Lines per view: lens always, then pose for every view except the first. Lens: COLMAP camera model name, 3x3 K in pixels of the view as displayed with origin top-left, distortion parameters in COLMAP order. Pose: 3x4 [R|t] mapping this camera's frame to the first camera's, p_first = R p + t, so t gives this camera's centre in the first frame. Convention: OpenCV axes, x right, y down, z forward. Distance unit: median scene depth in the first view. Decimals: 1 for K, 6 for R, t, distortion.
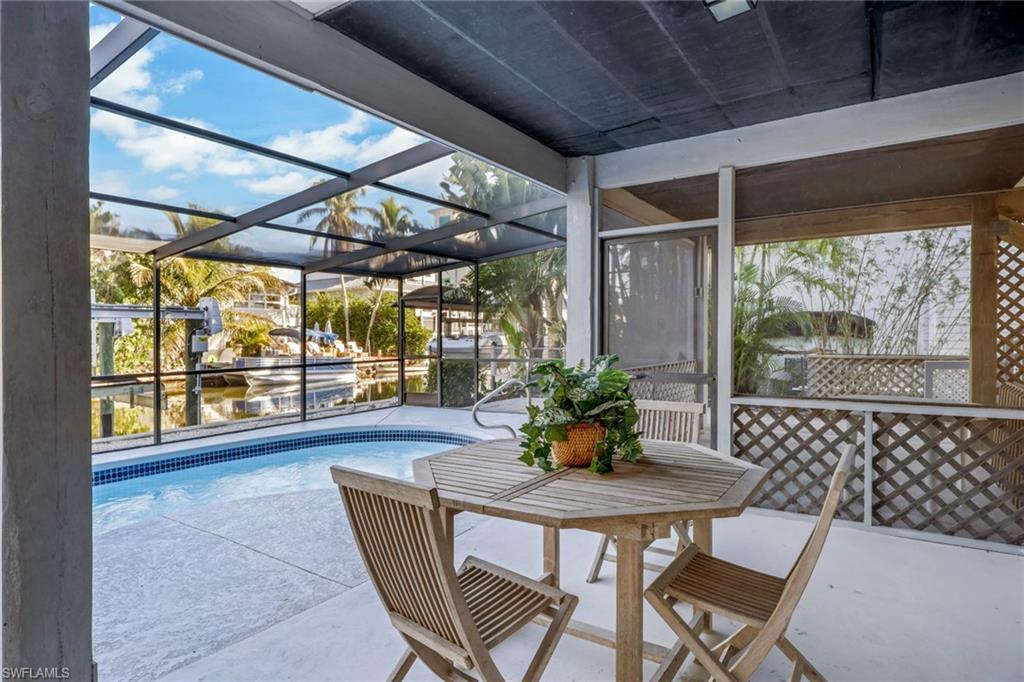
lens RADIAL K [[561.4, 0, 507.0], [0, 561.4, 338.0], [0, 0, 1]] dist [0.000139, -0.000699]
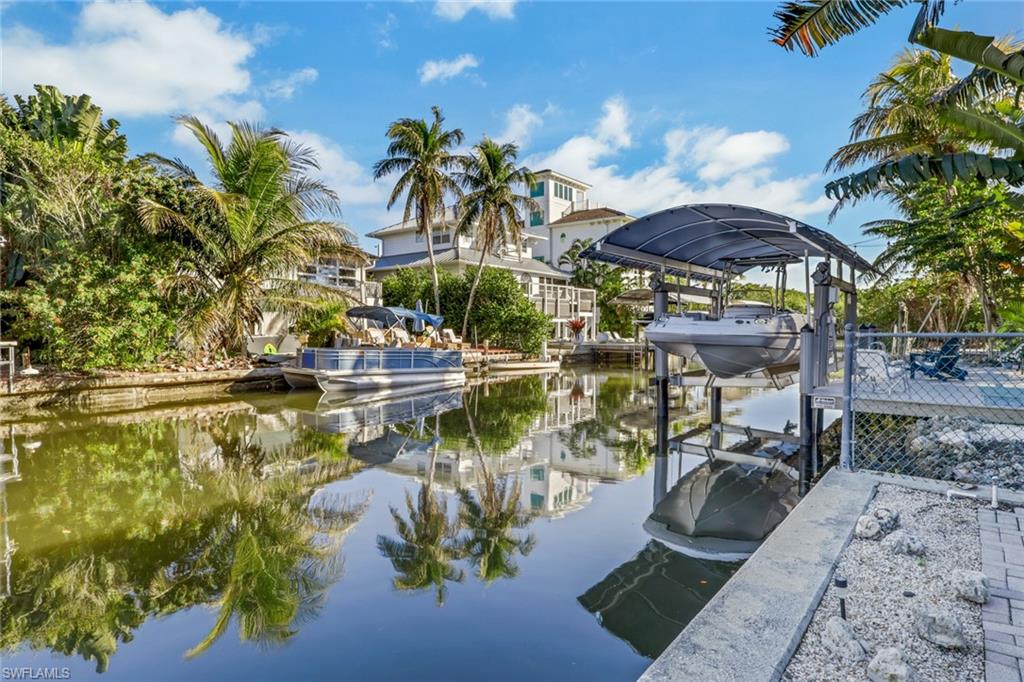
lens RADIAL K [[554.5, 0, 521.2], [0, 554.5, 347.5], [0, 0, 1]] dist [-0.002151, -0.000429]
pose [[0.997794, 0.007678, -0.065939, -0.153860], [-0.005745, 0.999550, 0.029455, 0.011659], [0.066136, -0.029011, 0.997389, 0.310419]]
